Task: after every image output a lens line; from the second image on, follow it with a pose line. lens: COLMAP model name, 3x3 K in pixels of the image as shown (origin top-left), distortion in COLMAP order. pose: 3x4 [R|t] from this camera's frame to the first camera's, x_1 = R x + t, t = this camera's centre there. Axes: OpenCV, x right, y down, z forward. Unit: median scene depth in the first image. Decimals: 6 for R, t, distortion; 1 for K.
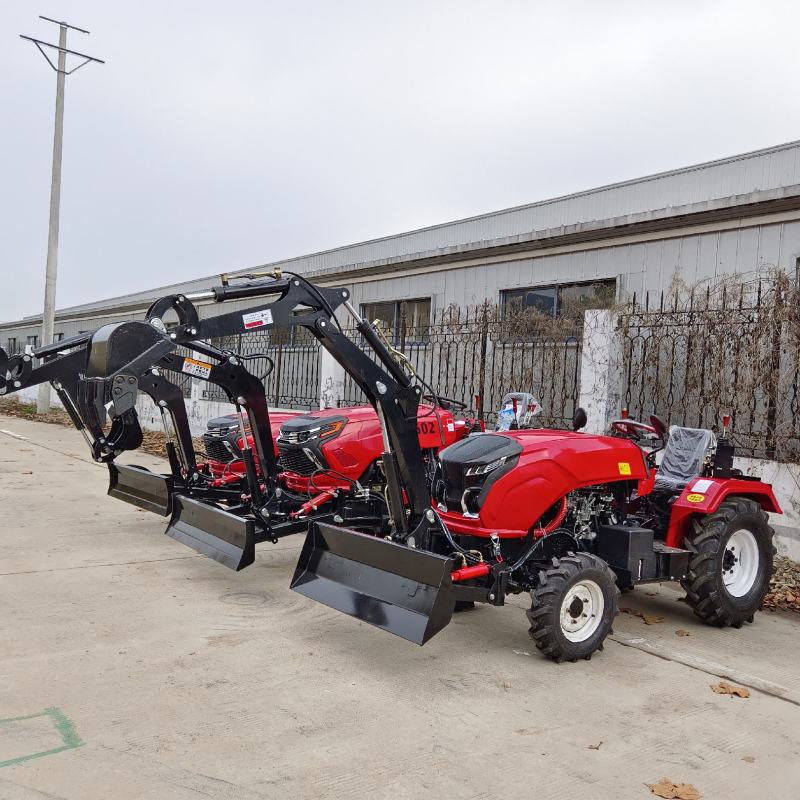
lens RADIAL K [[787.0, 0, 404.6], [0, 787.0, 397.4], [0, 0, 1]] dist [0.086167, -0.066513]
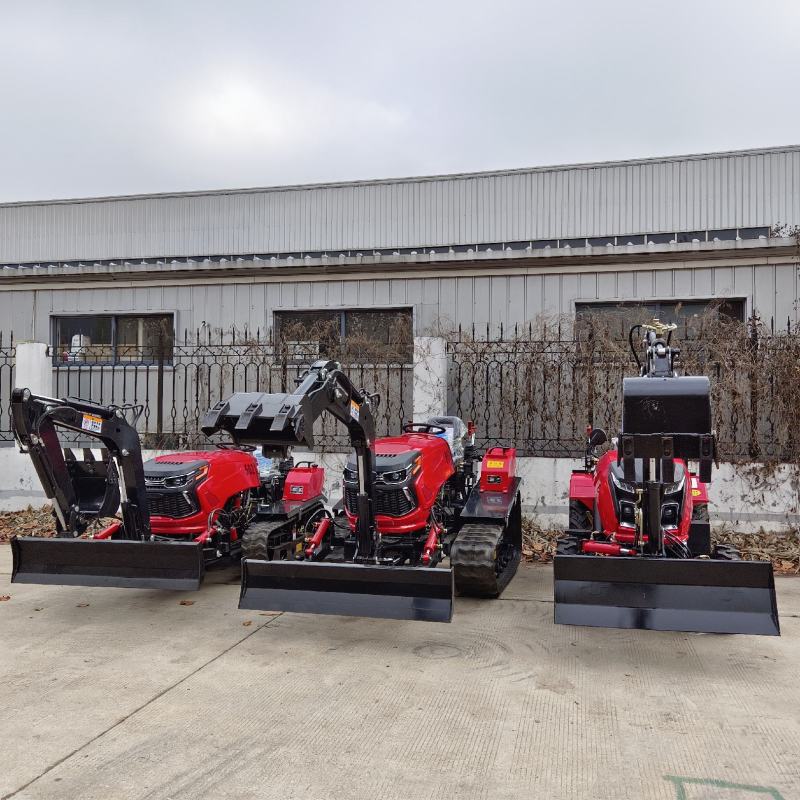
lens RADIAL K [[787.0, 0, 404.6], [0, 787.0, 397.4], [0, 0, 1]] dist [0.086167, -0.066513]
pose [[0.764703, -0.034694, 0.643448, -0.885011], [0.041097, 0.999142, 0.005031, -0.058566], [-0.643071, 0.022597, 0.765473, 0.315538]]
